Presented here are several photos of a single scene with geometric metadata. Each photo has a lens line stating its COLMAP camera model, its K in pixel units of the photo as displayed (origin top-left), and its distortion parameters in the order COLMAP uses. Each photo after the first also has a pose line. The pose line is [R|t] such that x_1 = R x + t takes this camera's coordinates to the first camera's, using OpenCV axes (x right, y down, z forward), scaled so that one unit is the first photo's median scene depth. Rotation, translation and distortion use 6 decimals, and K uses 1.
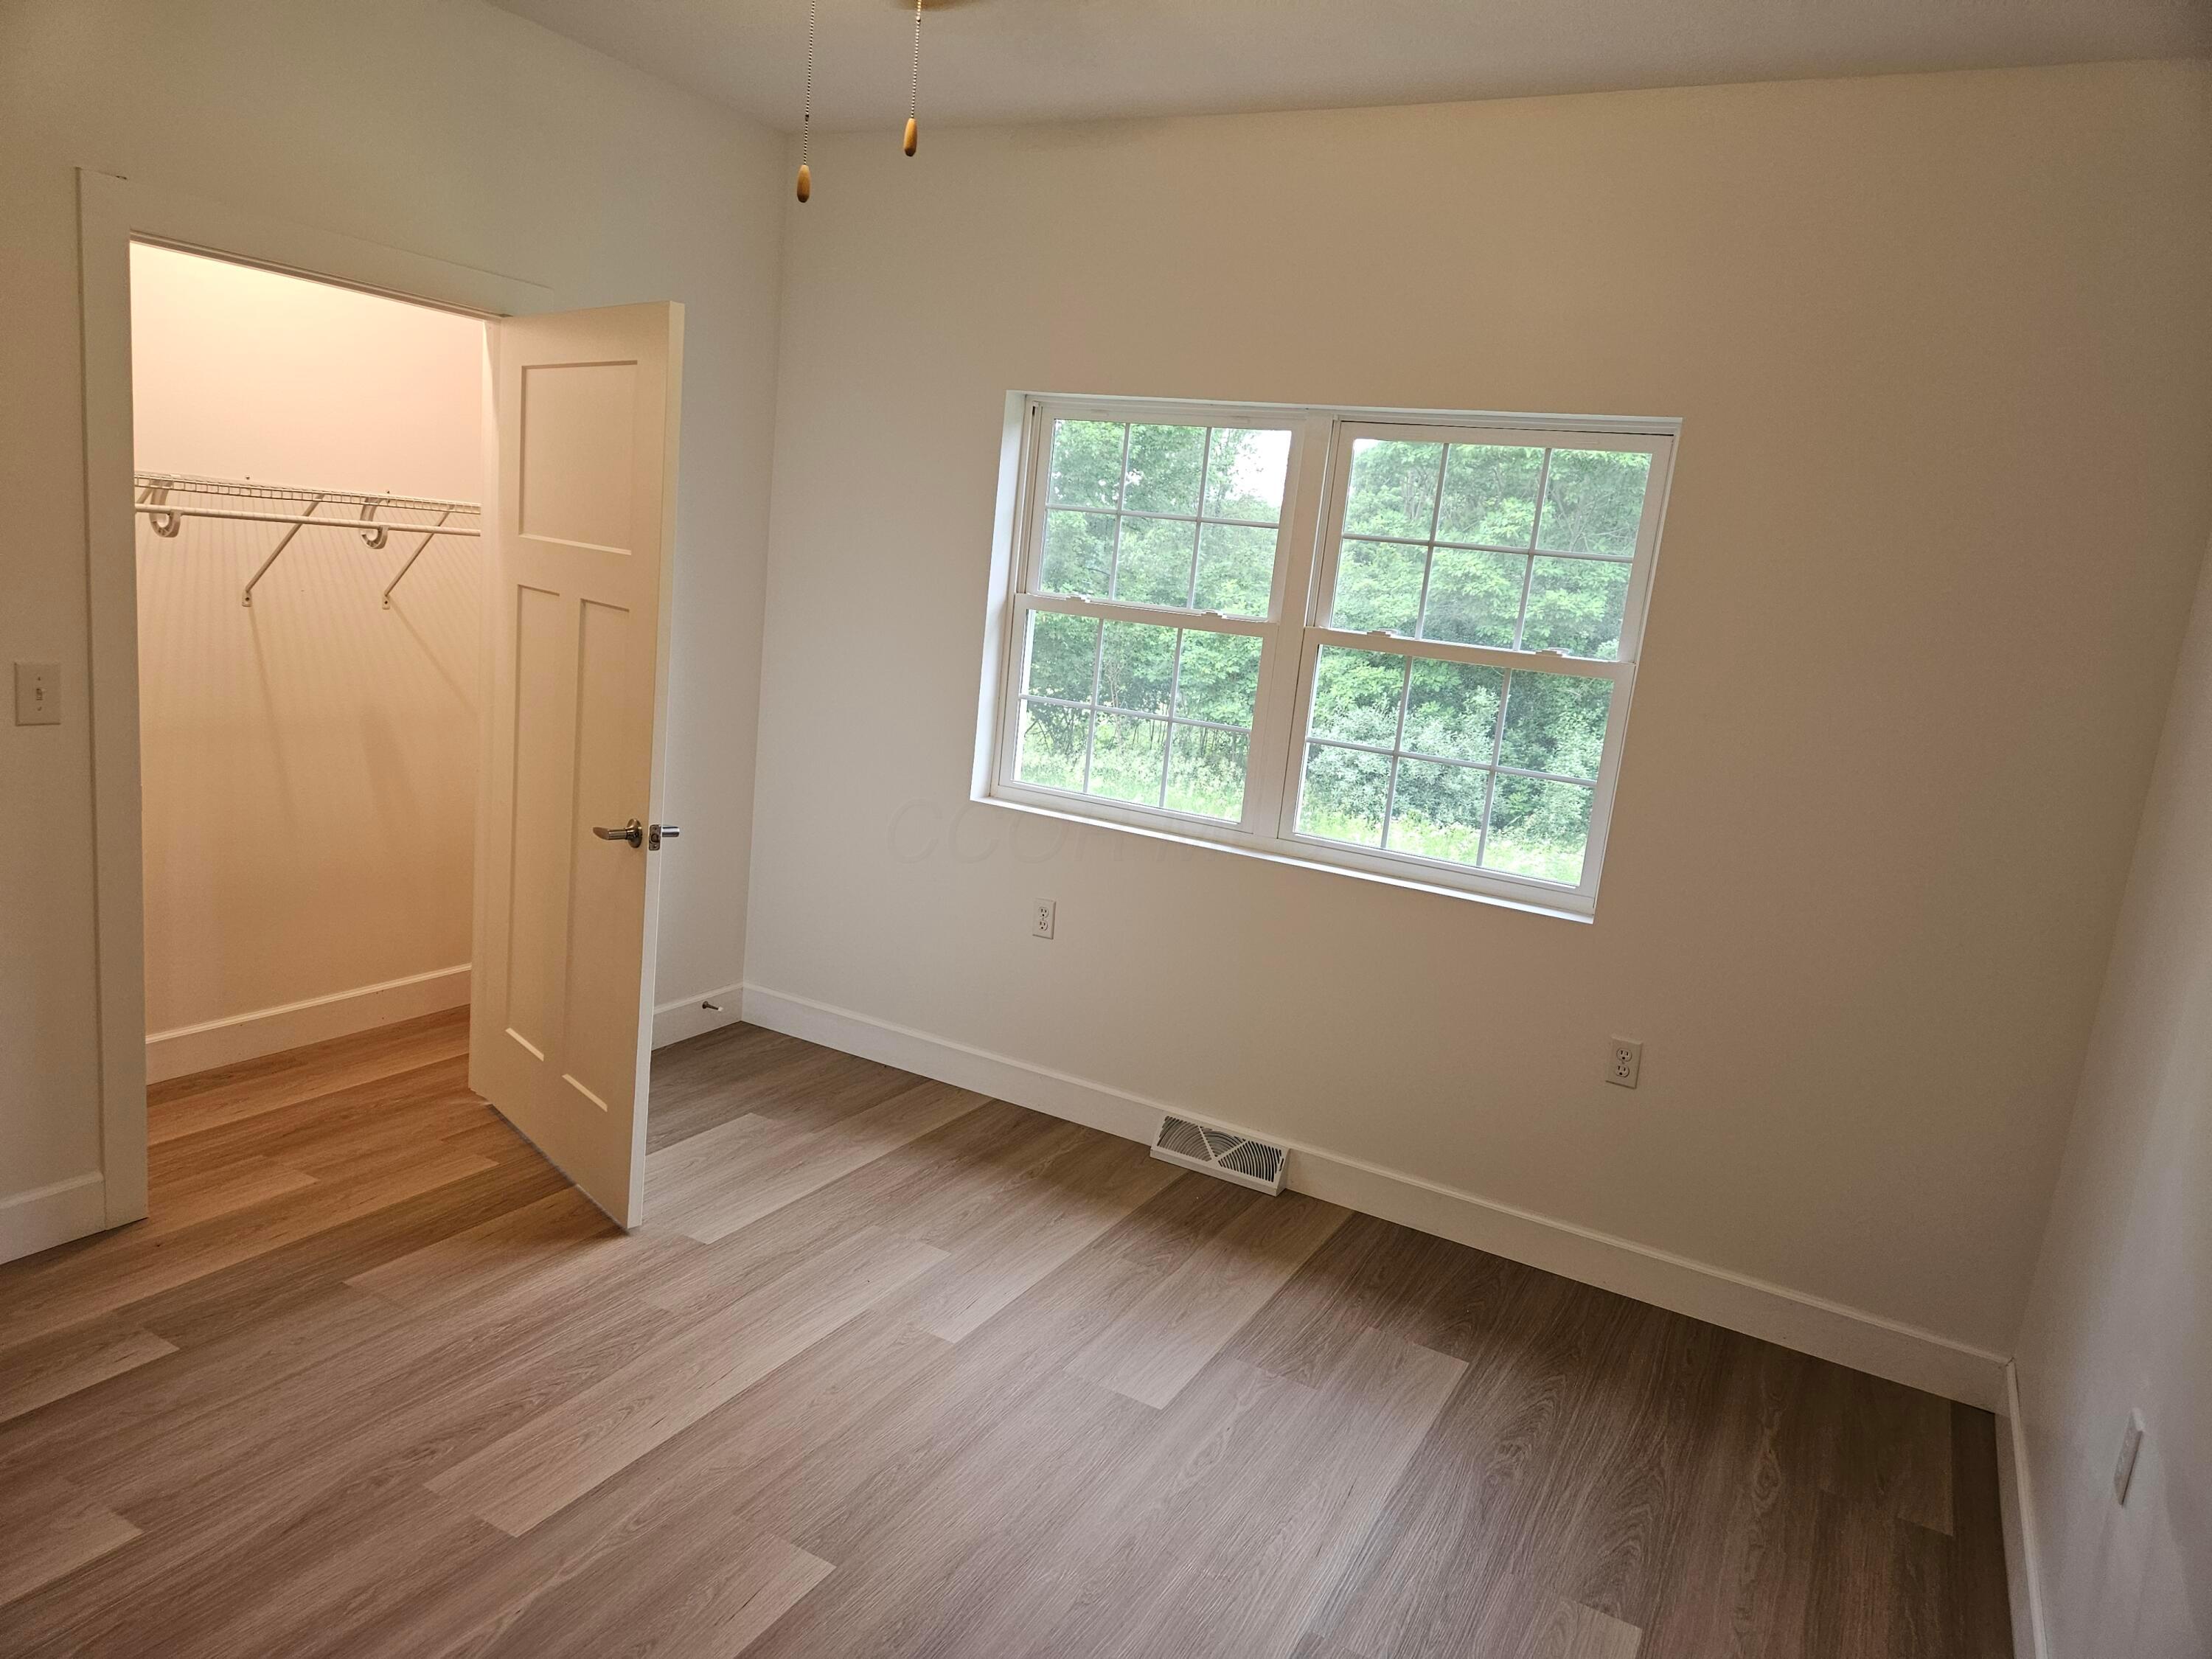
lens RADIAL K [[1476.0, 0, 1094.0], [0, 1476.0, 839.2], [0, 0, 1]] dist [0.080146, -0.077266]
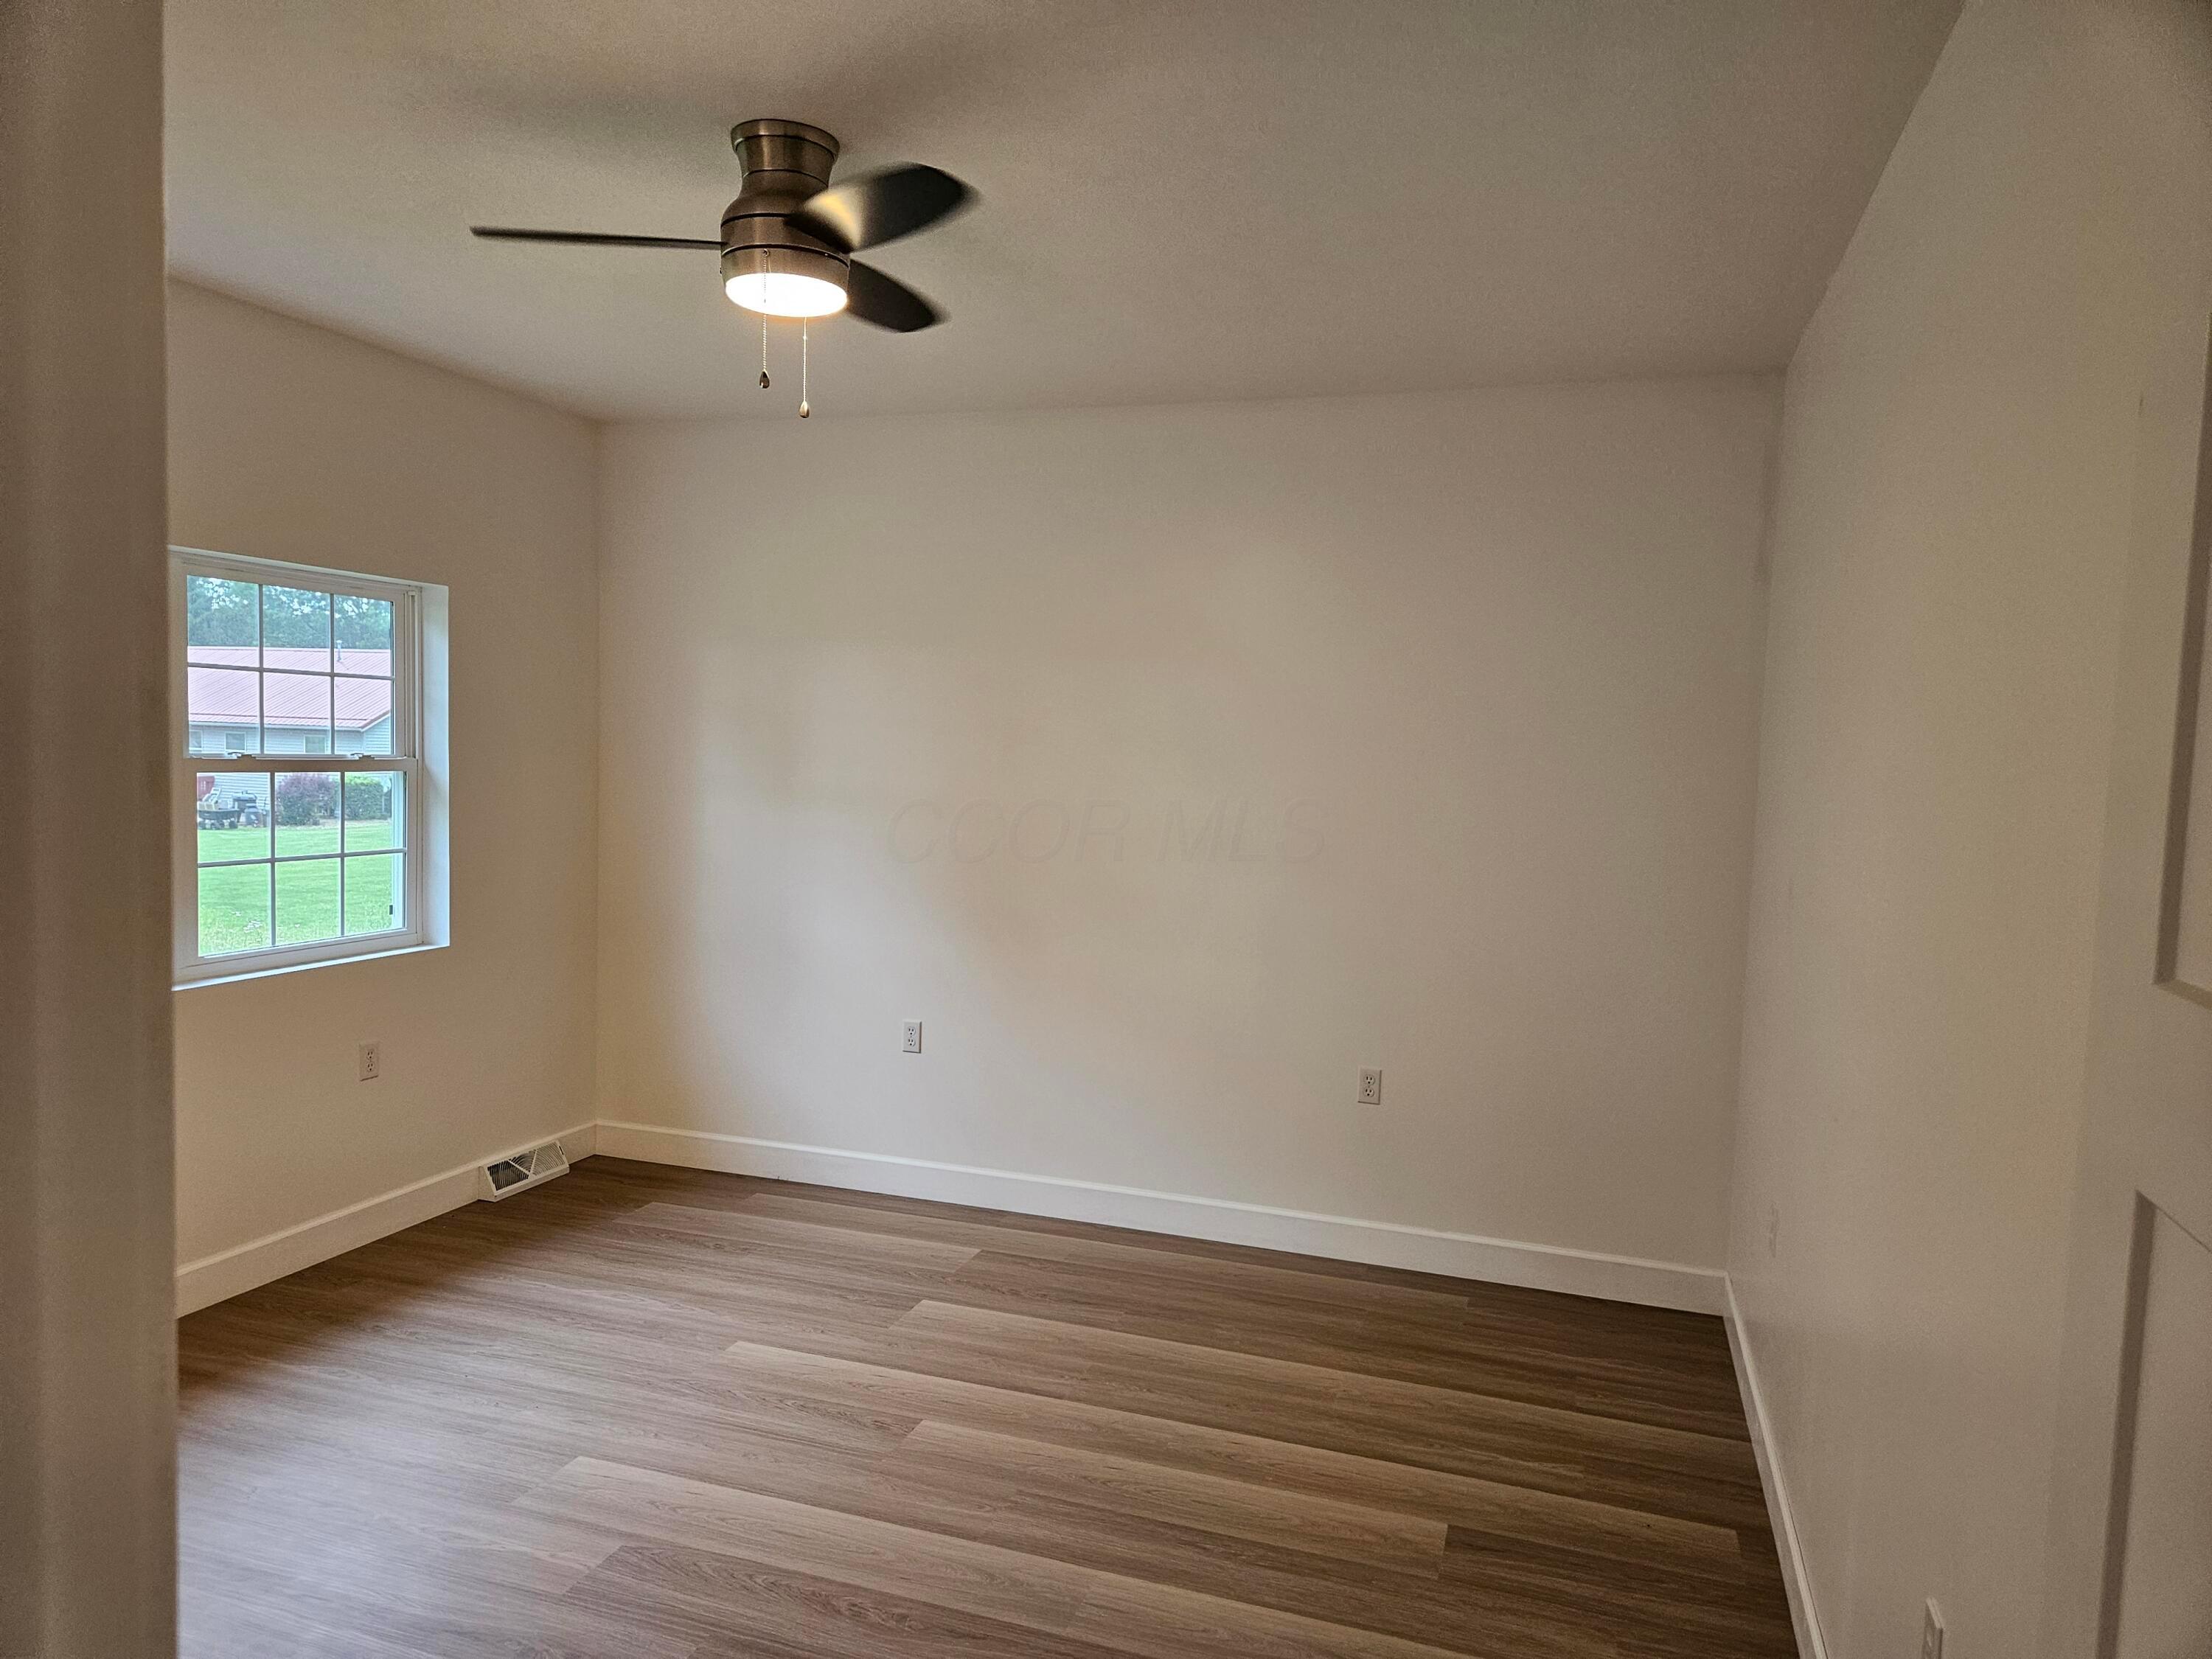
lens RADIAL K [[1476.0, 0, 1094.0], [0, 1476.0, 839.2], [0, 0, 1]] dist [0.080146, -0.077266]
pose [[-0.181604, -0.172461, 0.968131, -0.888100], [0.141250, 0.969717, 0.199240, -0.185907], [-0.973174, 0.172931, -0.151745, 0.492948]]
